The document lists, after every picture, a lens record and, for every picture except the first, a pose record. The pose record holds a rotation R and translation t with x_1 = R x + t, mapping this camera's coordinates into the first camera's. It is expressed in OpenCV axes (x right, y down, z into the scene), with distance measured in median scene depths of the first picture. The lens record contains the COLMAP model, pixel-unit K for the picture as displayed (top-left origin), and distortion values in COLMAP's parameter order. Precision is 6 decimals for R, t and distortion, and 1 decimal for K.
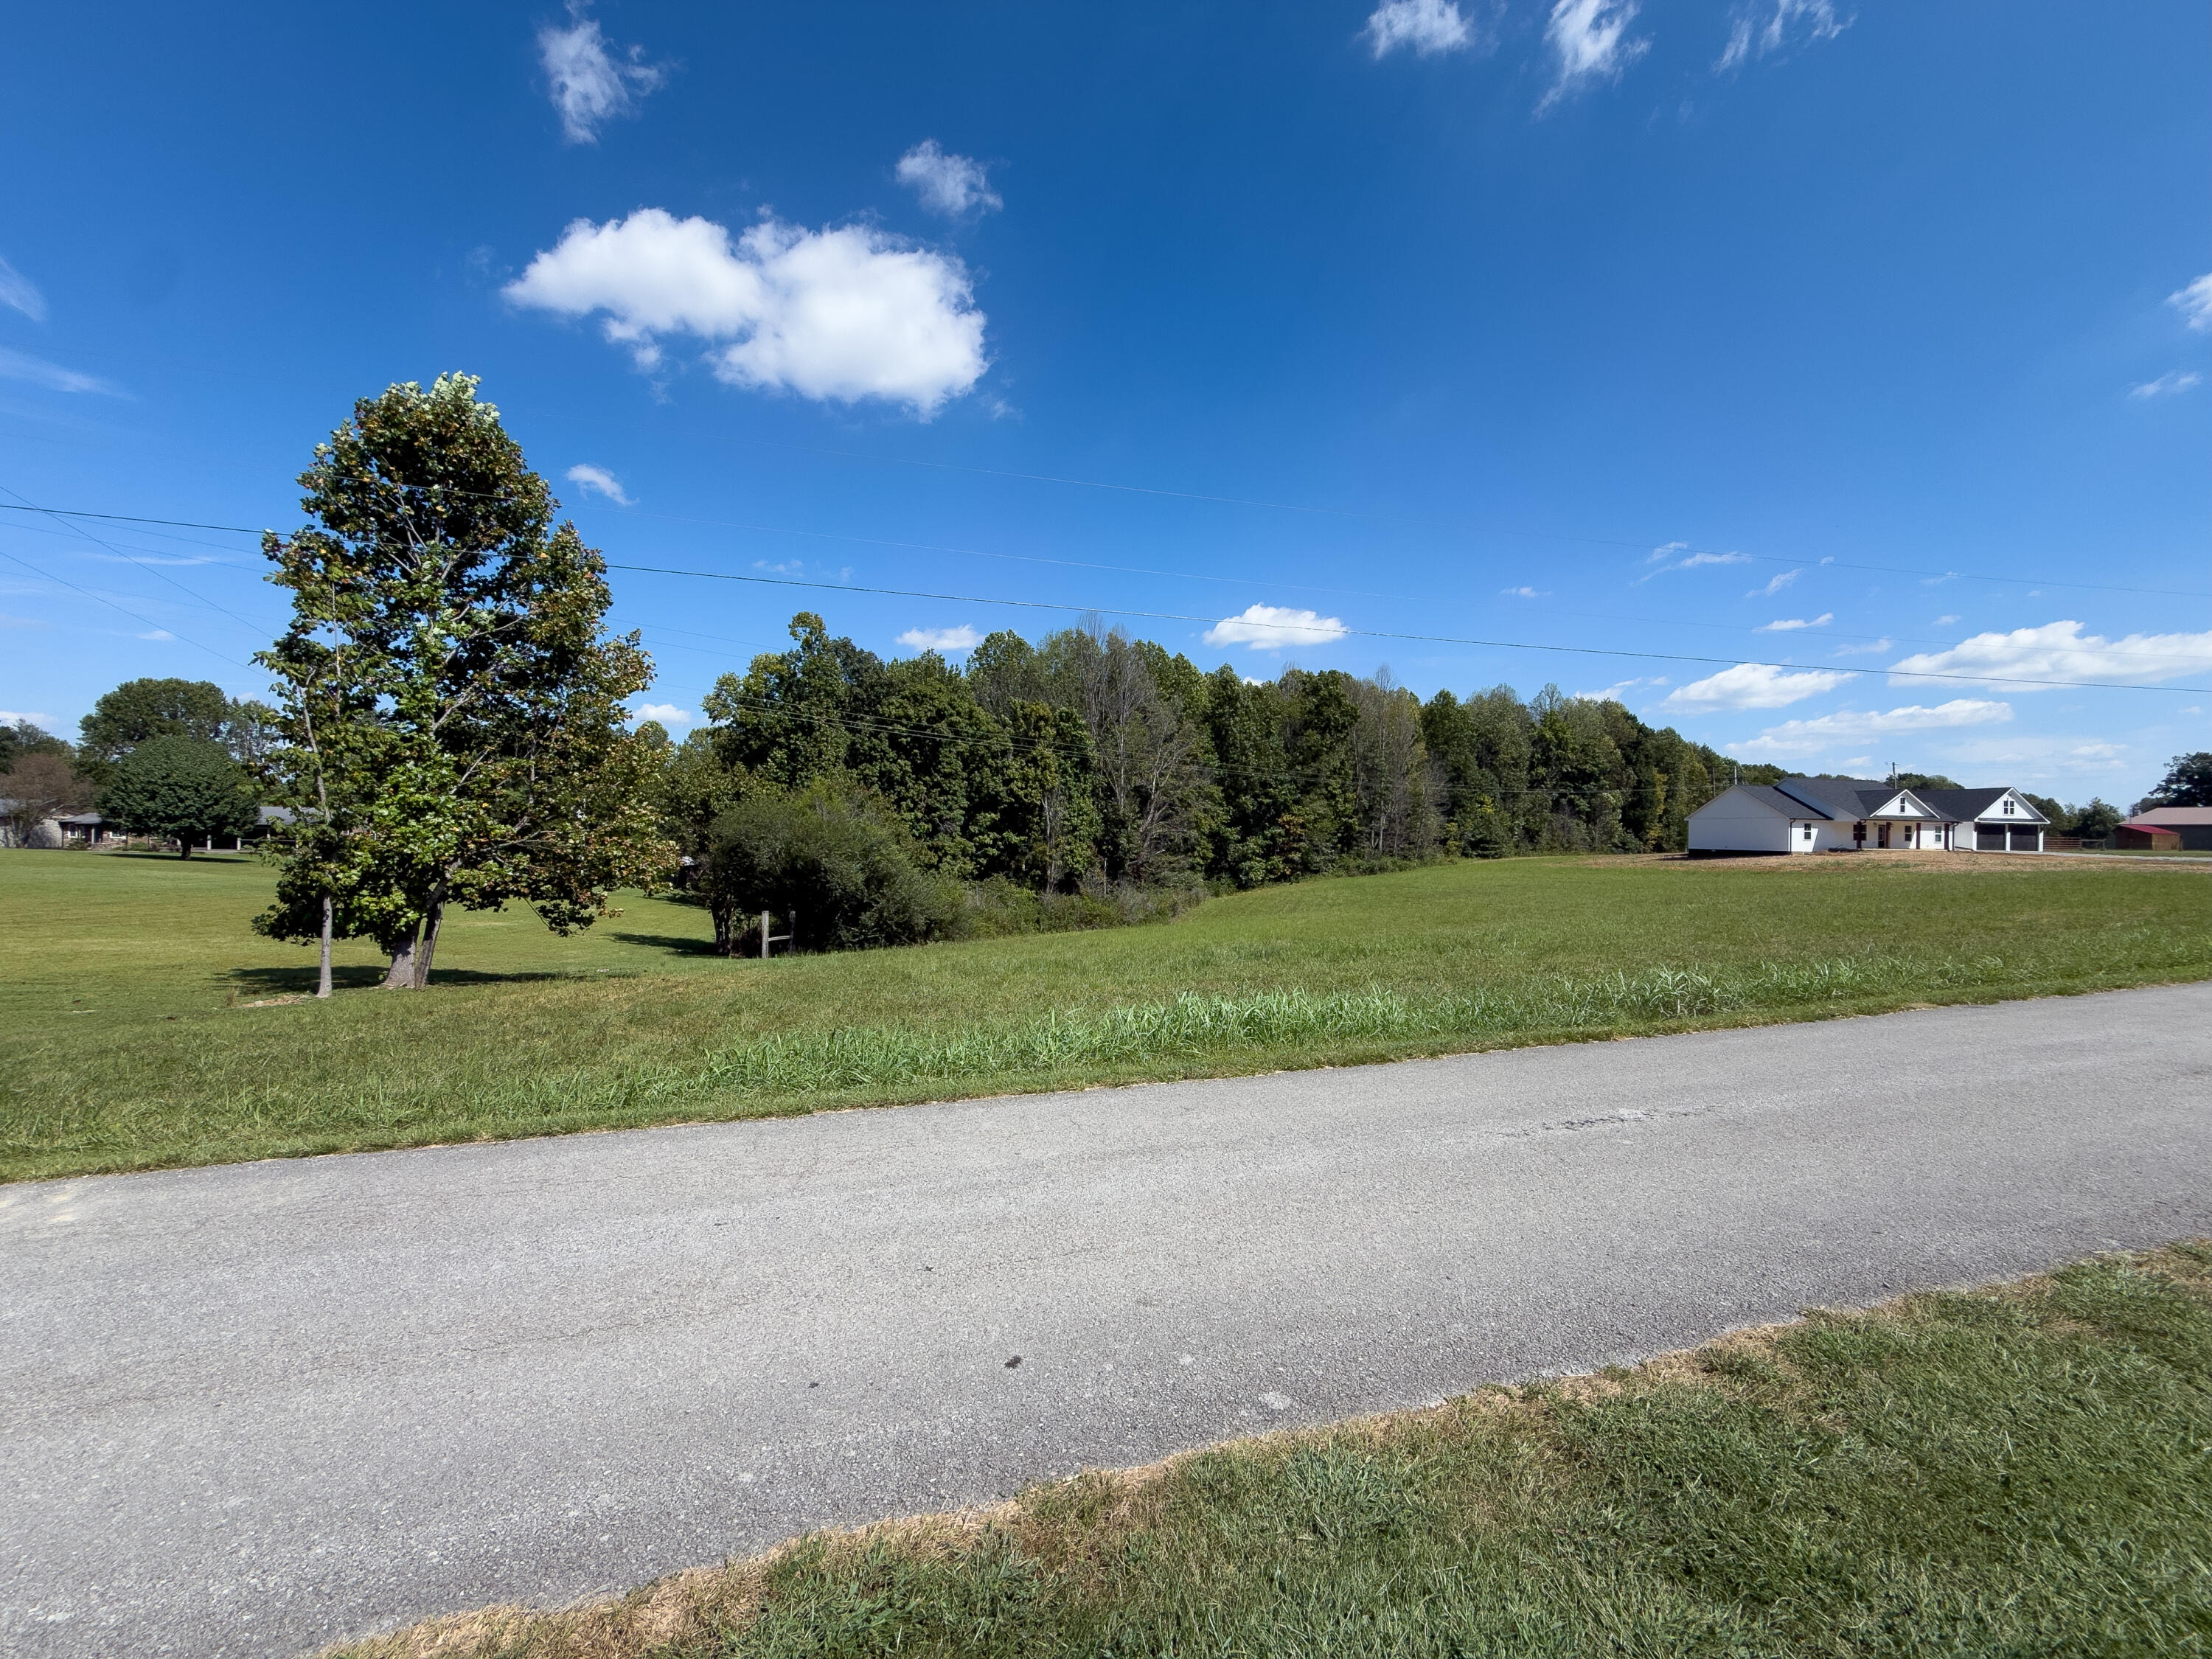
lens RADIAL K [[880.8, 0, 1100.4], [0, 880.8, 821.5], [0, 0, 1]] dist [0.000084, 0.000303]
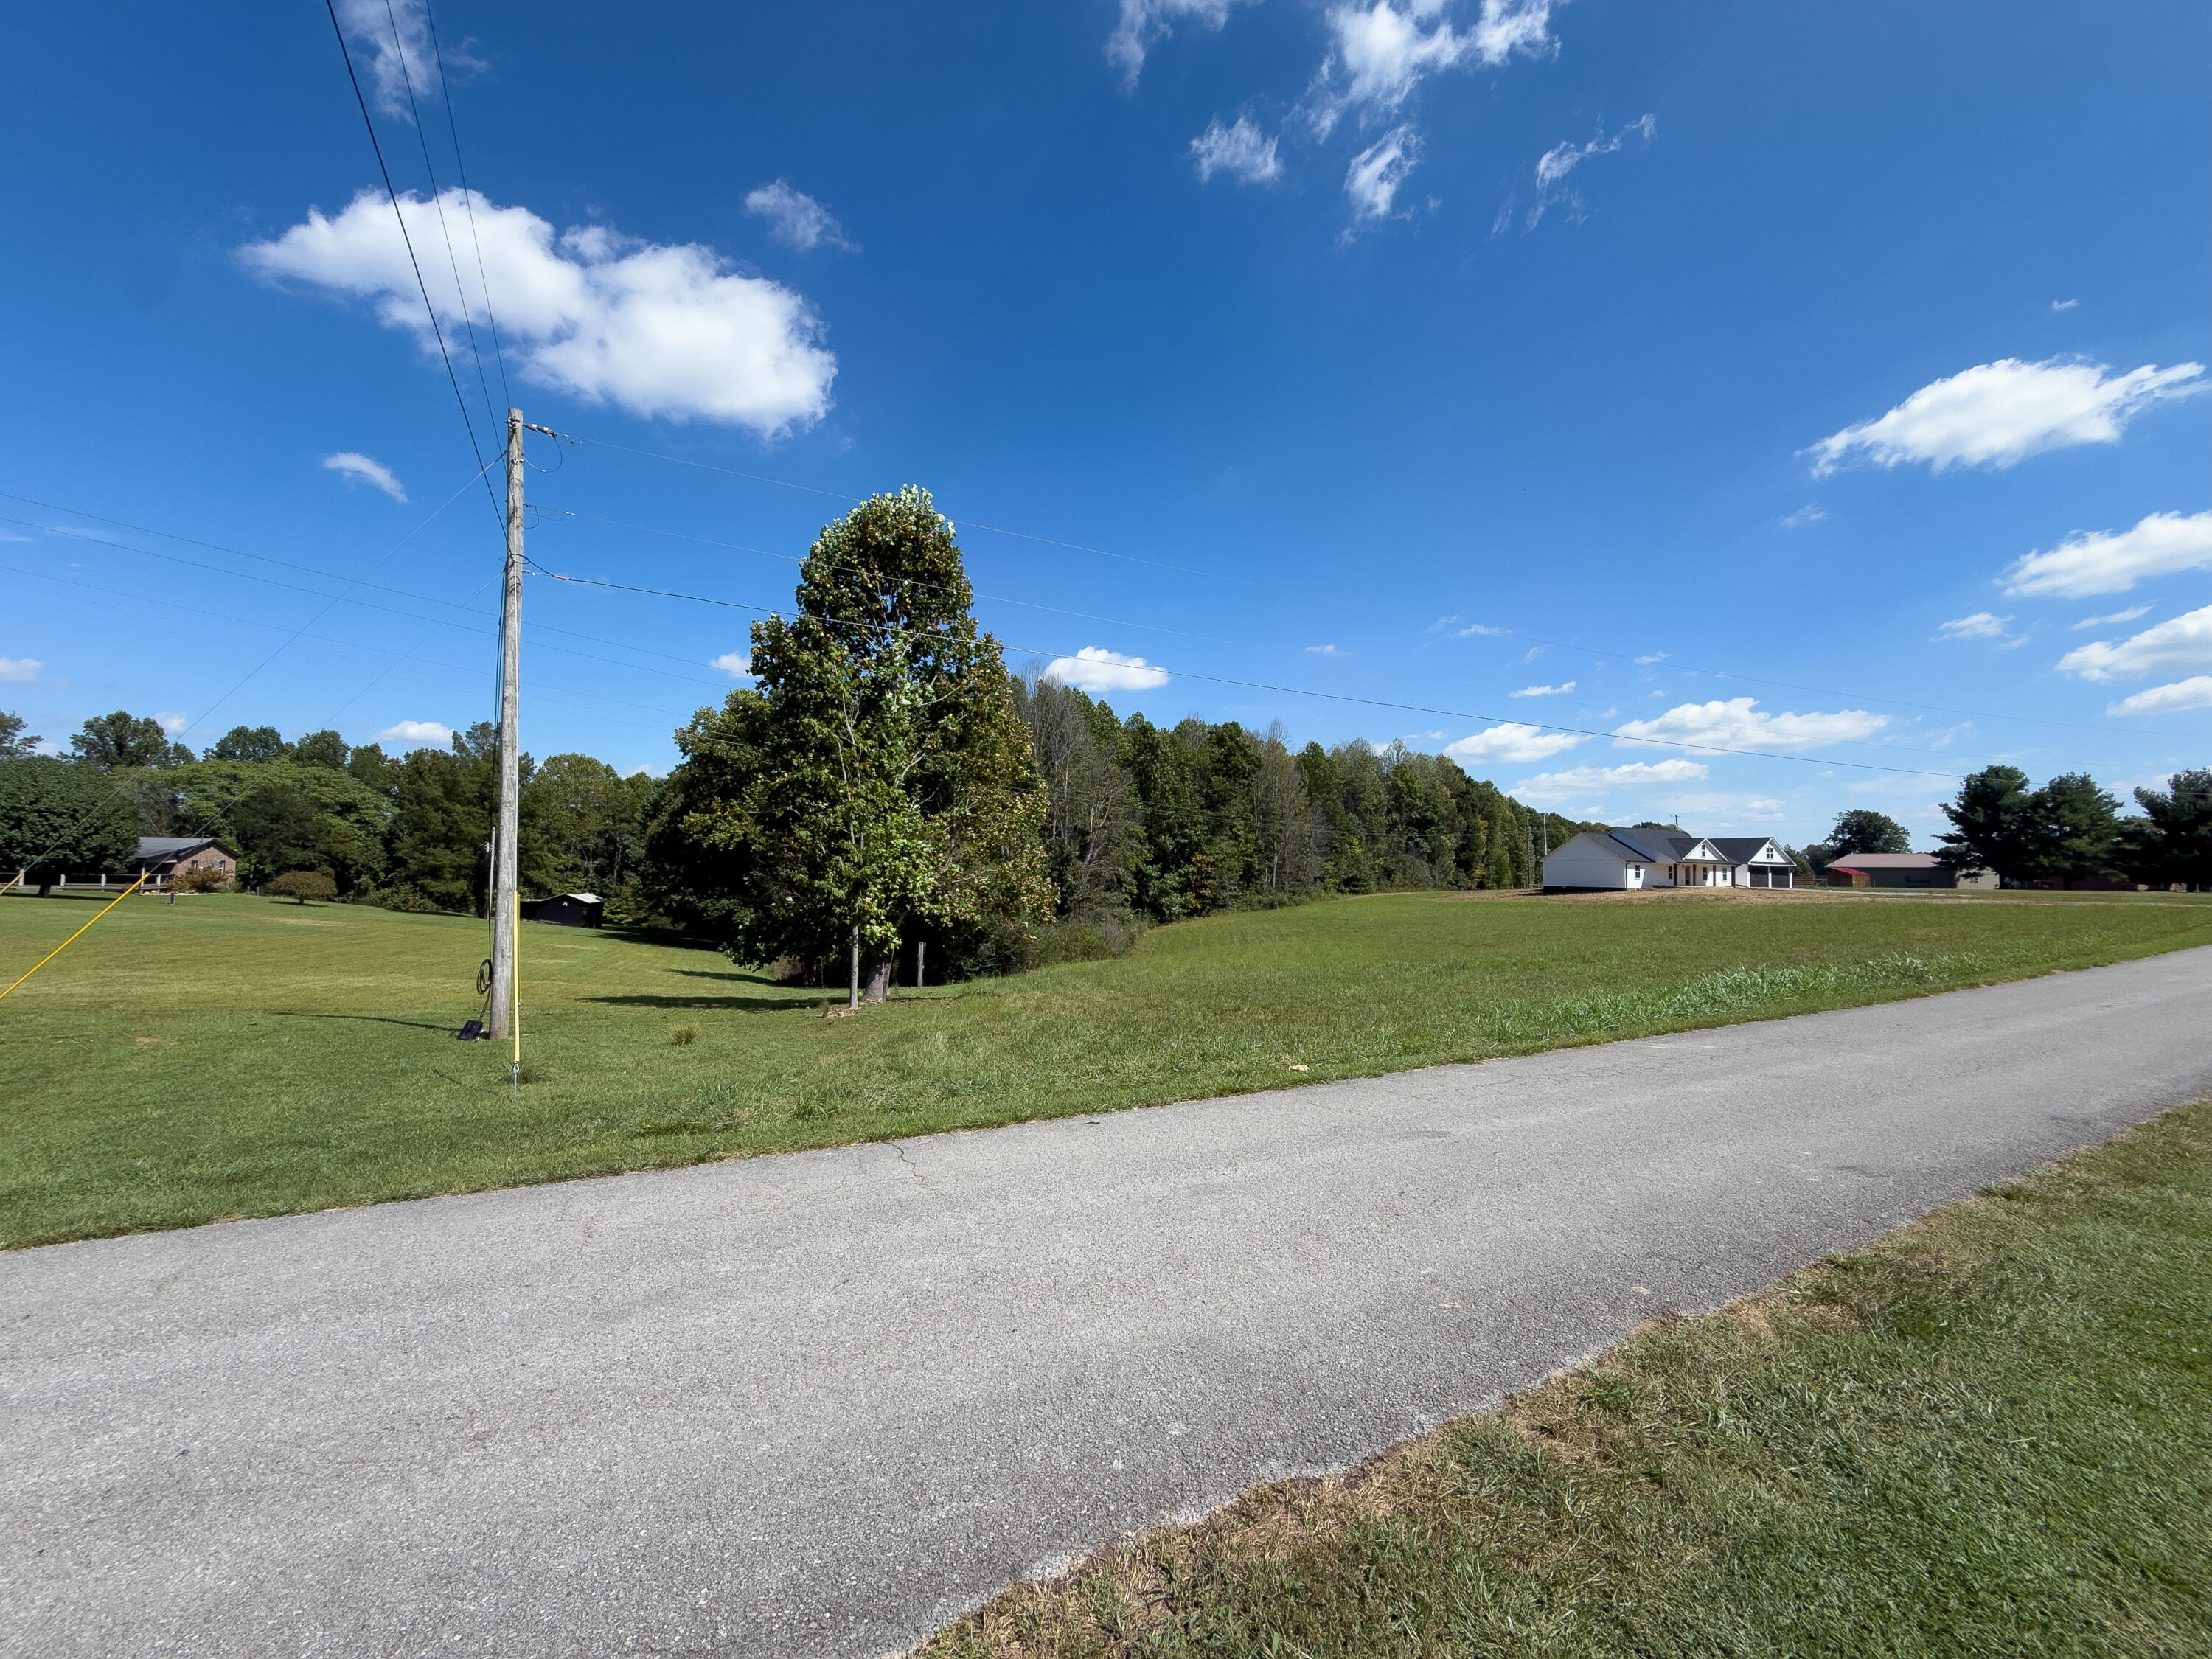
lens RADIAL K [[880.8, 0, 1100.4], [0, 880.8, 821.5], [0, 0, 1]] dist [0.000084, 0.000303]
pose [[0.979741, 0.015308, 0.199685, -0.155430], [-0.006960, 0.999075, -0.042441, -0.000926], [-0.200150, 0.040191, 0.978941, -0.044409]]
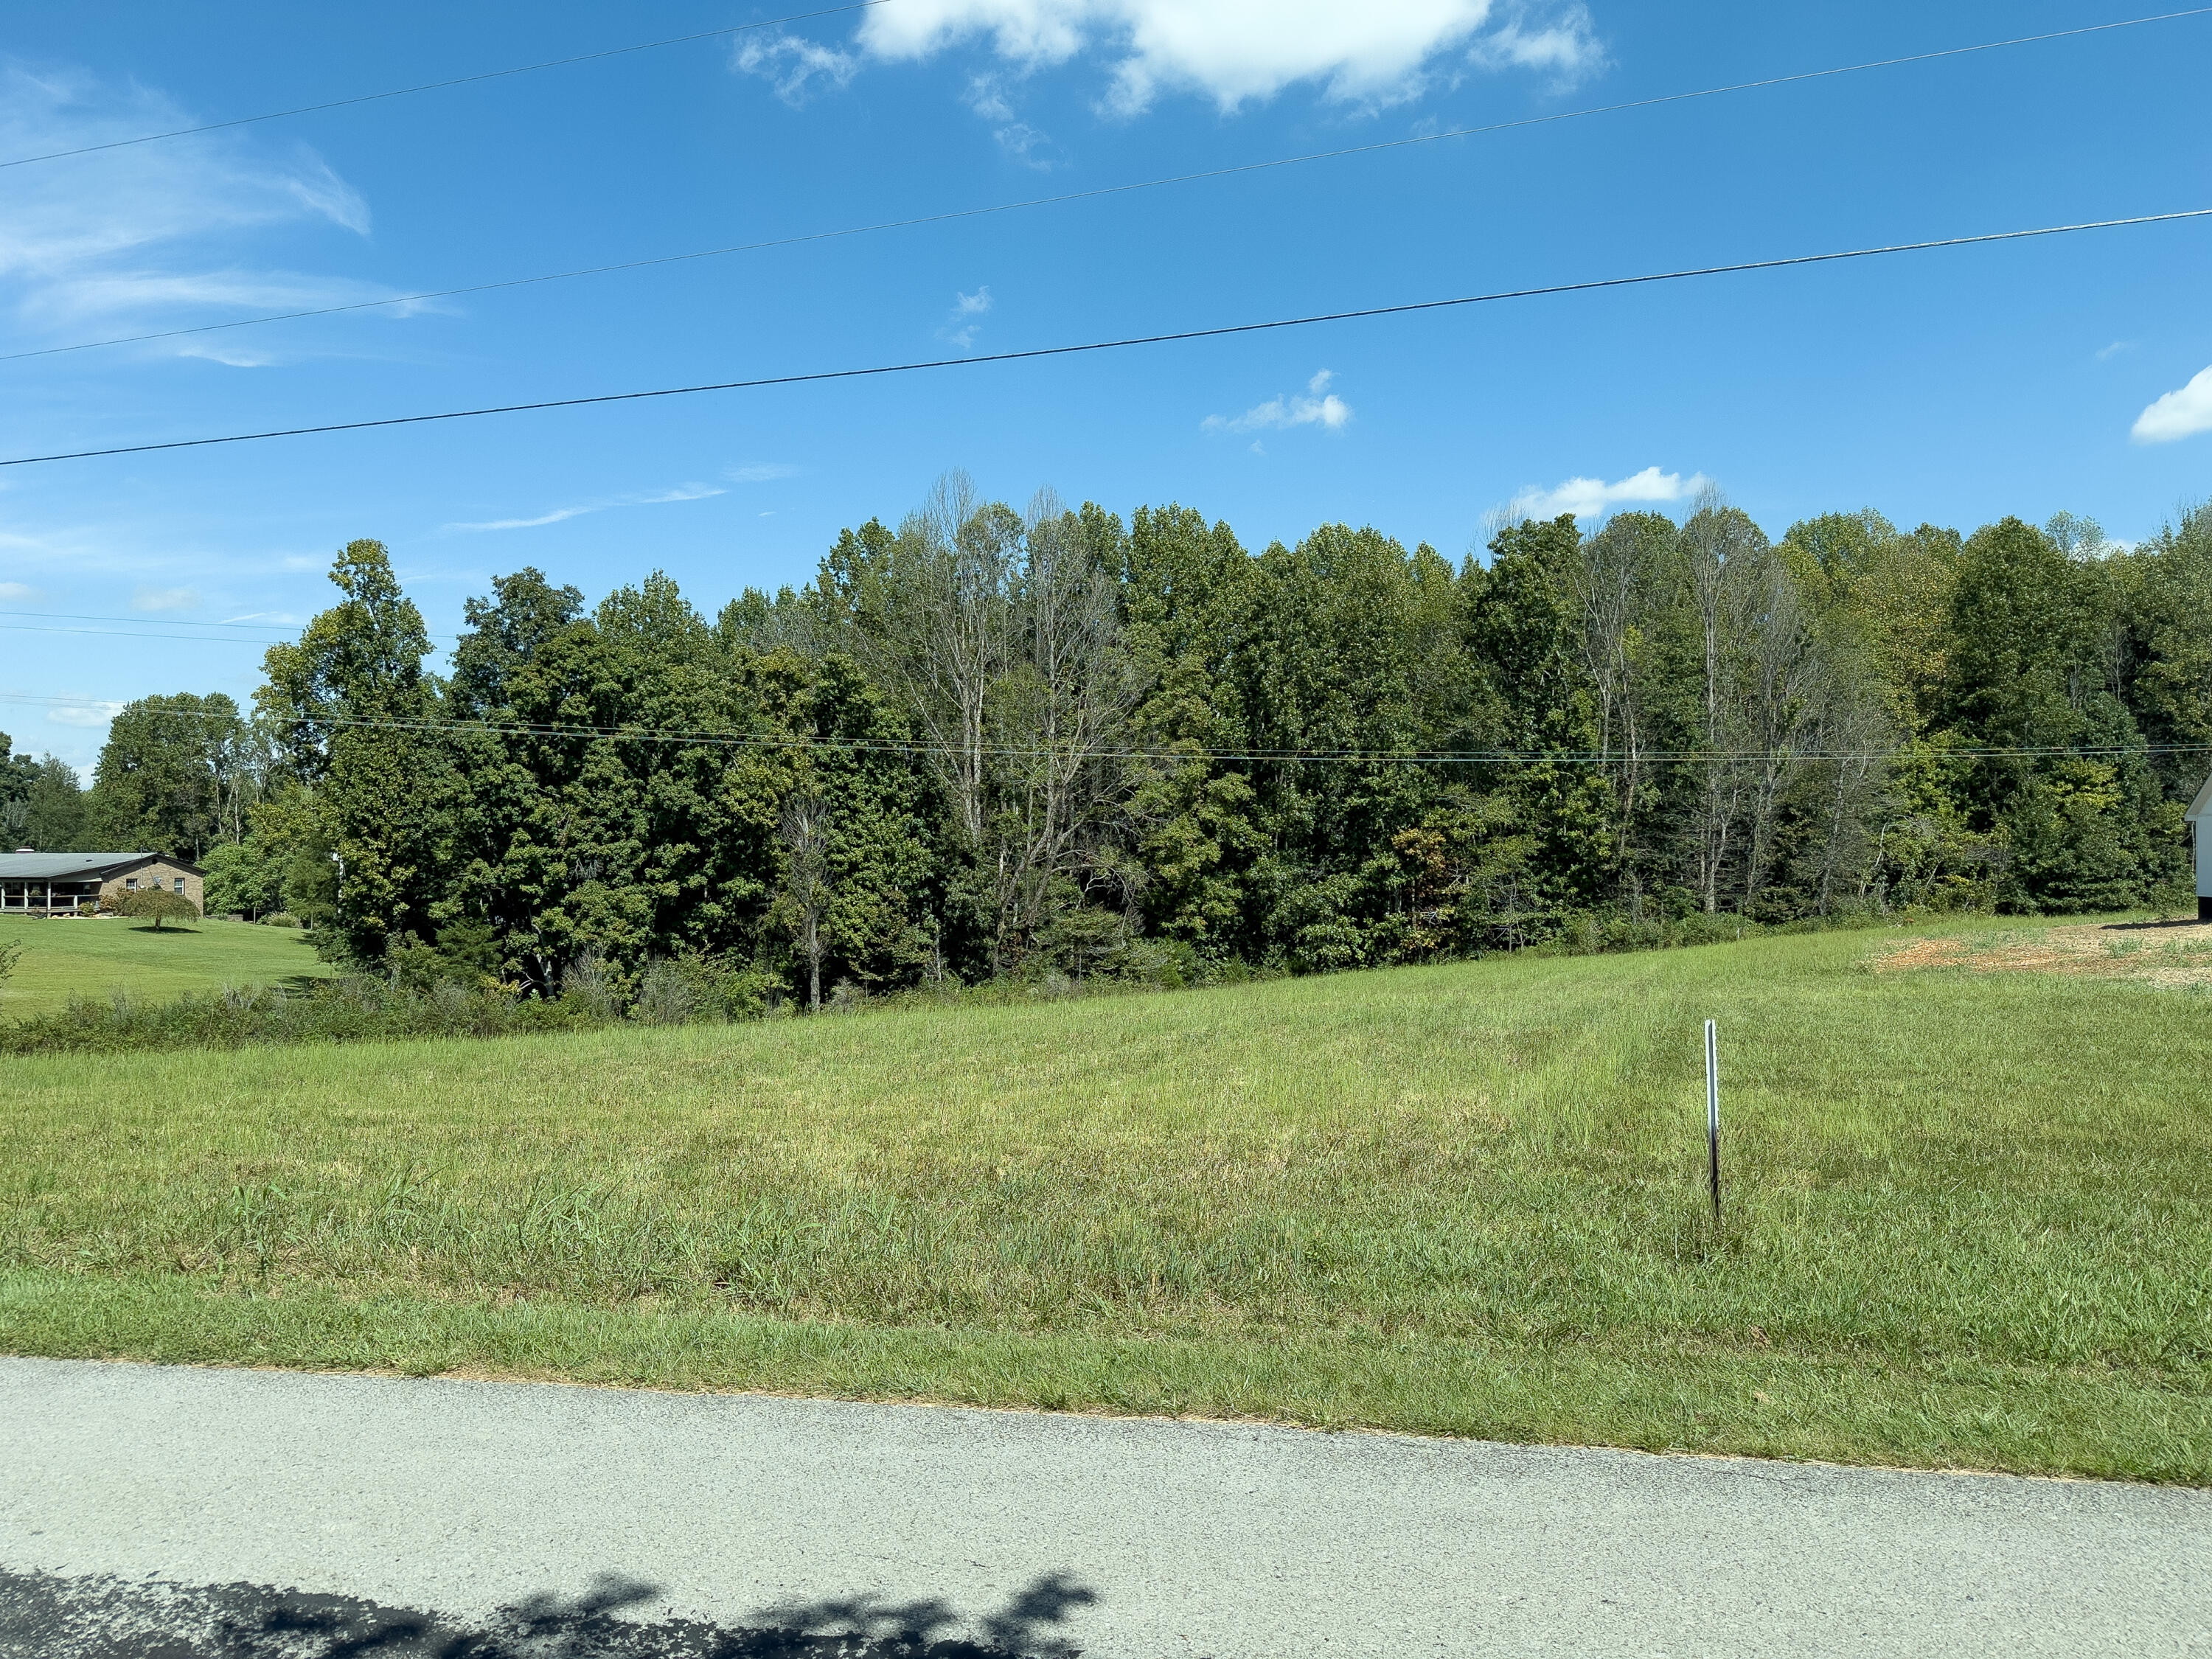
lens RADIAL K [[1586.6, 0, 1121.6], [0, 1586.6, 872.2], [0, 0, 1]] dist [0.127688, -0.163647]
pose [[0.886069, -0.014839, -0.463316, 0.596255], [0.023077, 0.999660, 0.012117, 0.002615], [0.462978, -0.021428, 0.886110, 0.175819]]
